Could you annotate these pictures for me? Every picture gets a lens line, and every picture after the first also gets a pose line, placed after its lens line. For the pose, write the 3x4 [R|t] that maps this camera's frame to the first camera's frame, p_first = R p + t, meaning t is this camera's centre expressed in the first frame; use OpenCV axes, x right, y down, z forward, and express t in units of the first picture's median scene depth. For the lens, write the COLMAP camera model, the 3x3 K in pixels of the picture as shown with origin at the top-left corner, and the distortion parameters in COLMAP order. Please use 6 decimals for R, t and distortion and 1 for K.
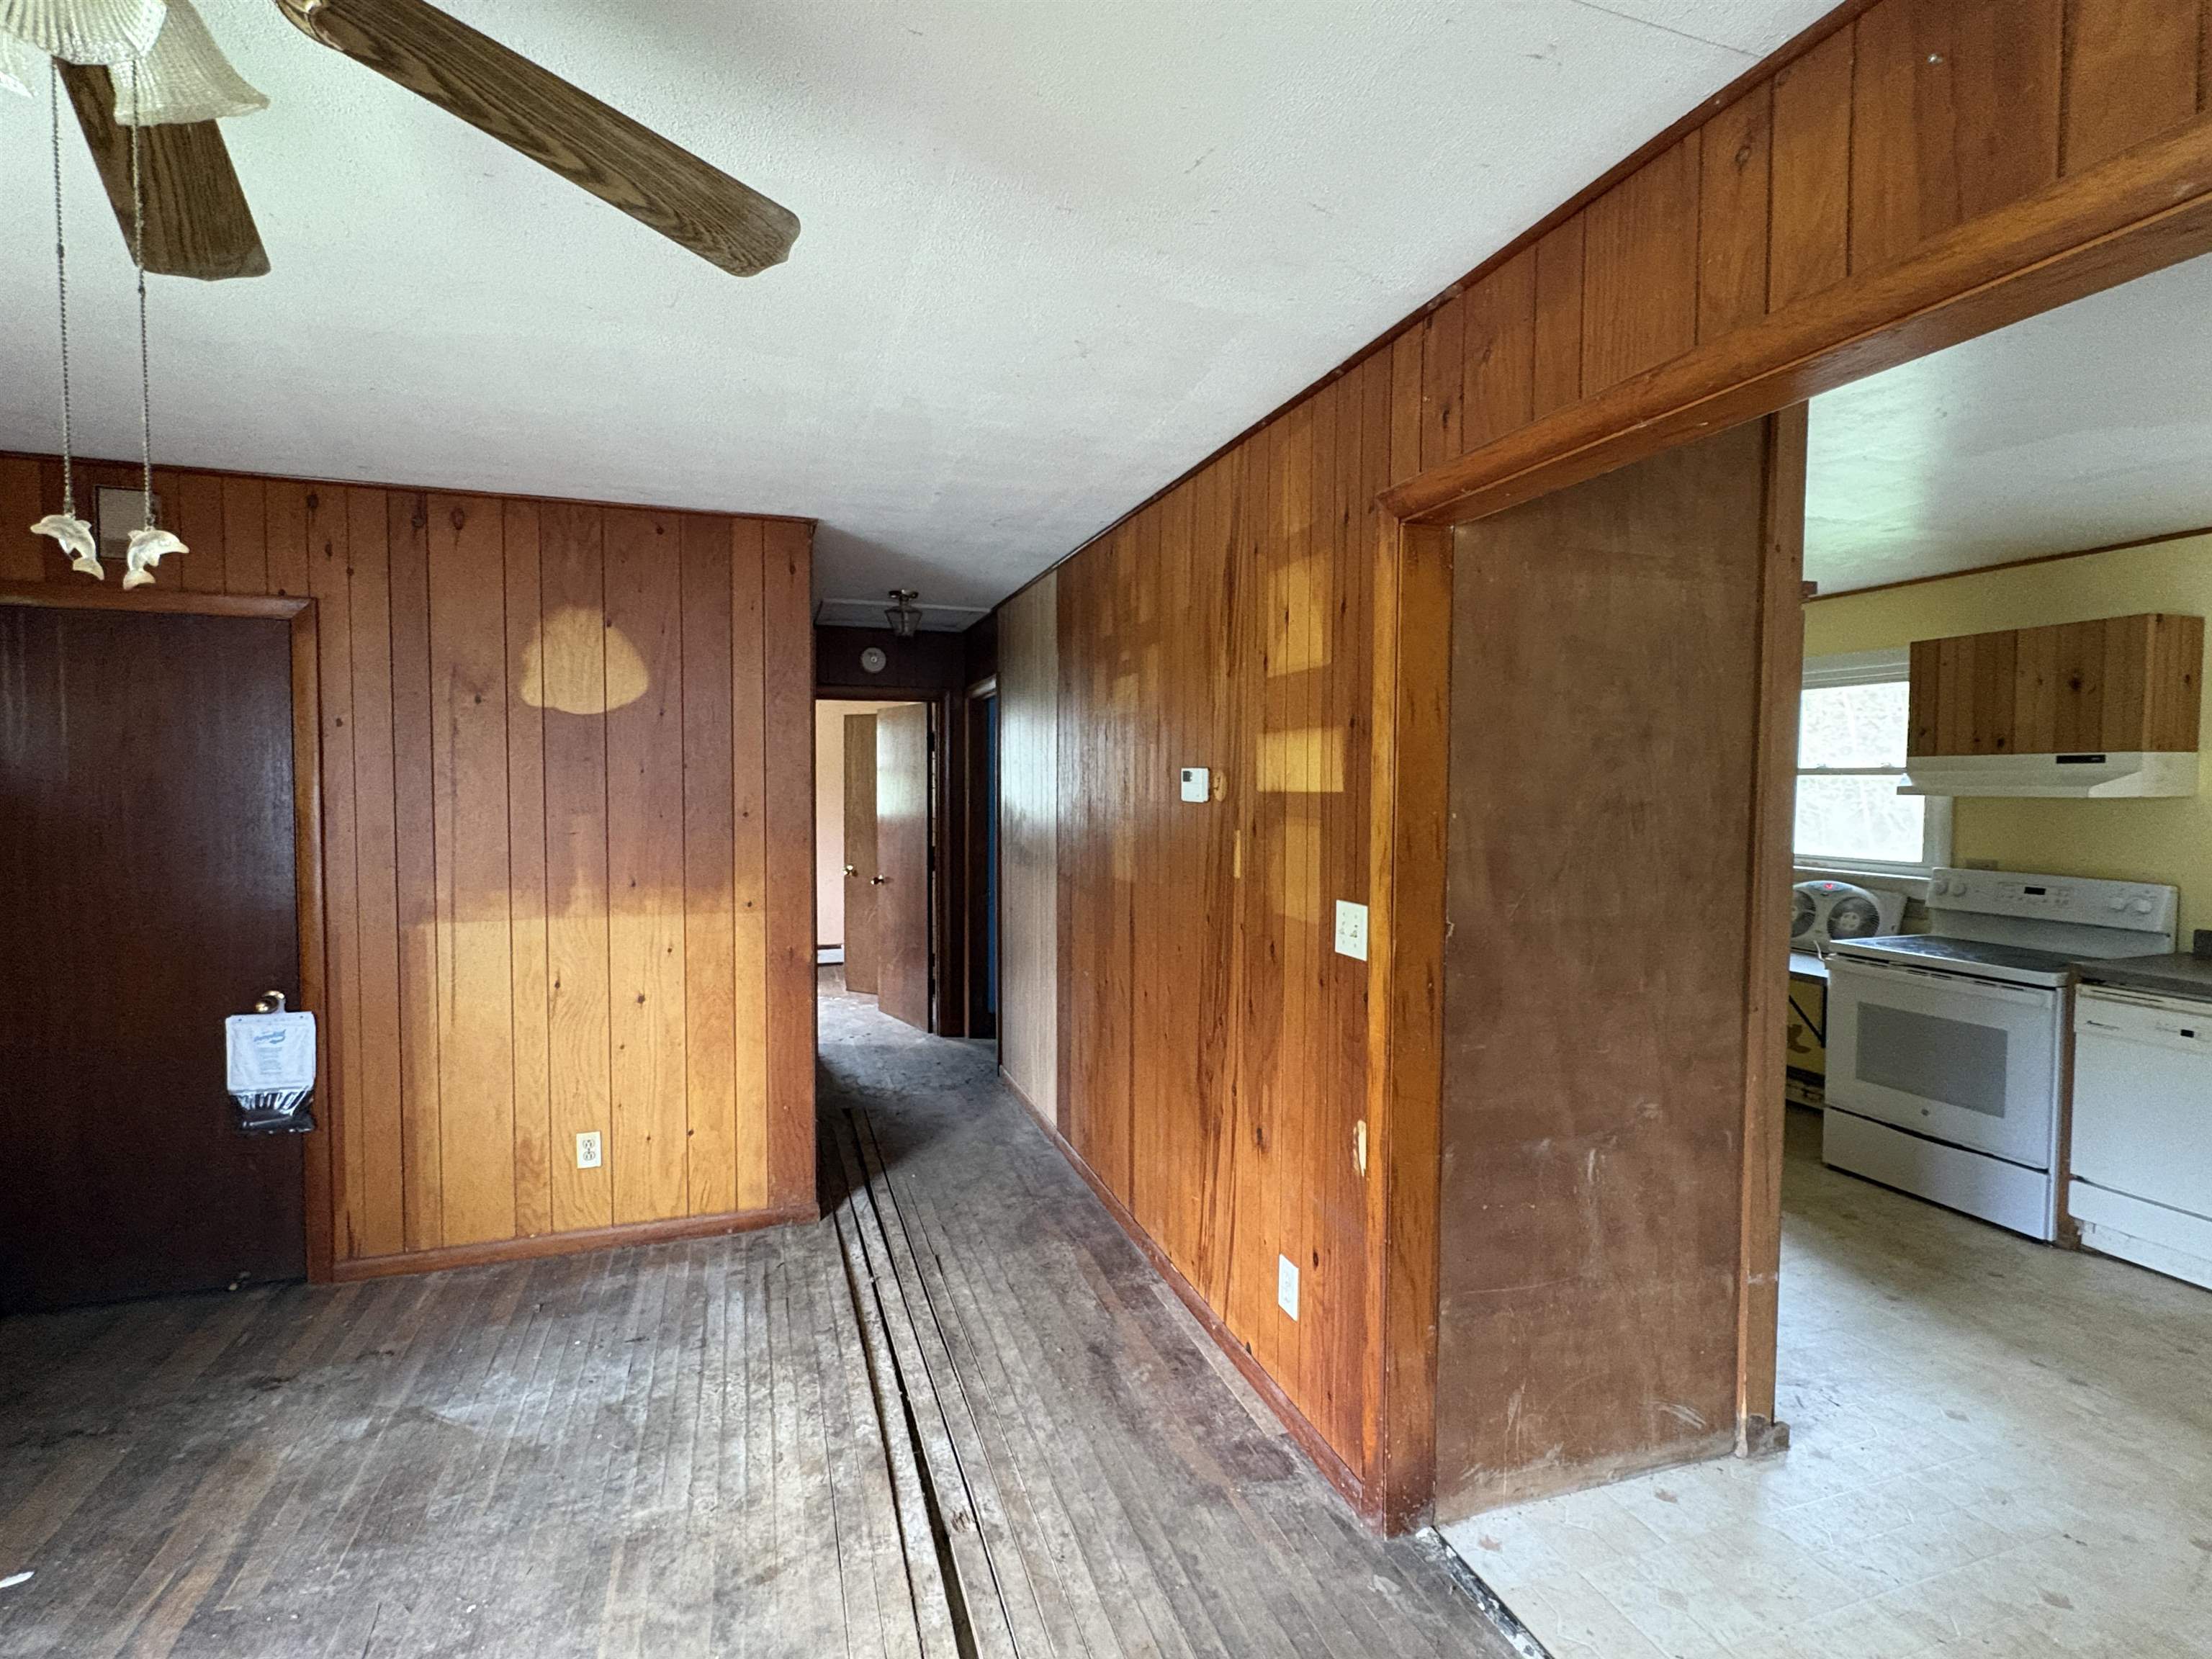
lens RADIAL K [[1044.2, 0, 1098.8], [0, 1044.2, 829.9], [0, 0, 1]] dist [0.001789, -0.000601]
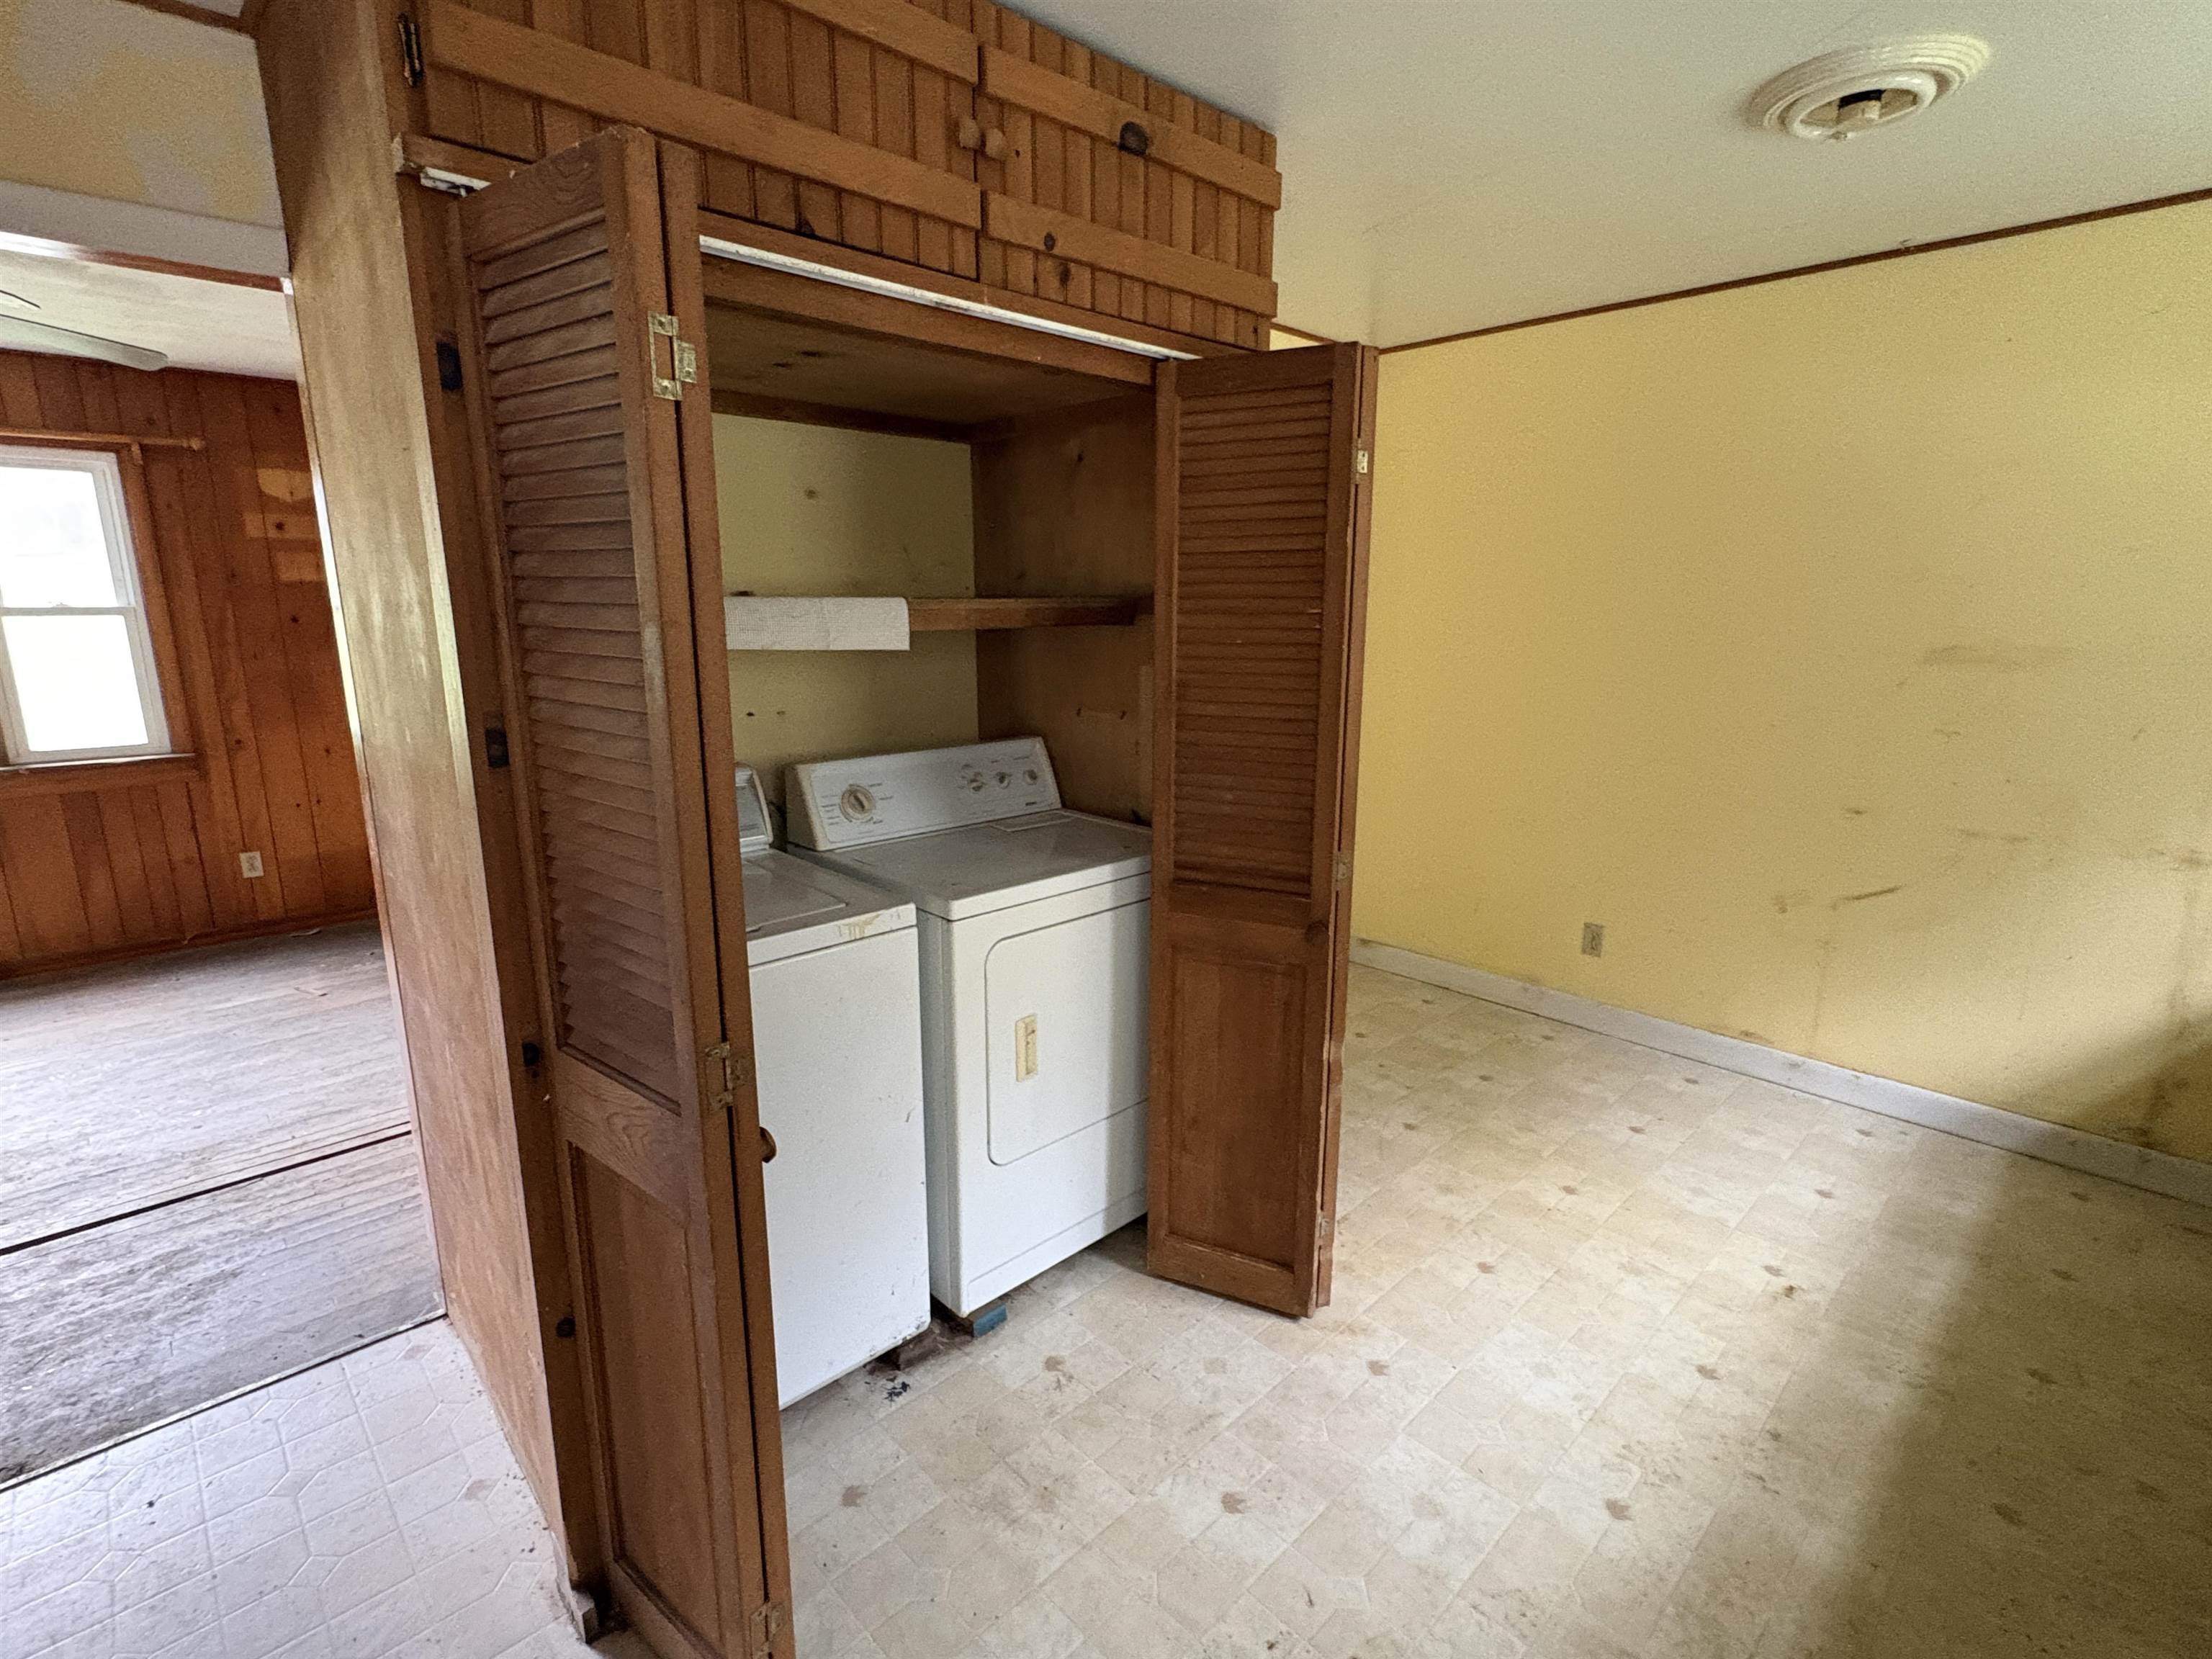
lens RADIAL K [[1044.2, 0, 1096.2], [0, 1044.2, 824.8], [0, 0, 1]] dist [0.001789, -0.000601]
pose [[0.424332, 0.185990, -0.886200, 0.976826], [-0.041723, 0.981655, 0.186046, -0.021688], [0.904545, -0.041970, 0.424307, 0.798936]]
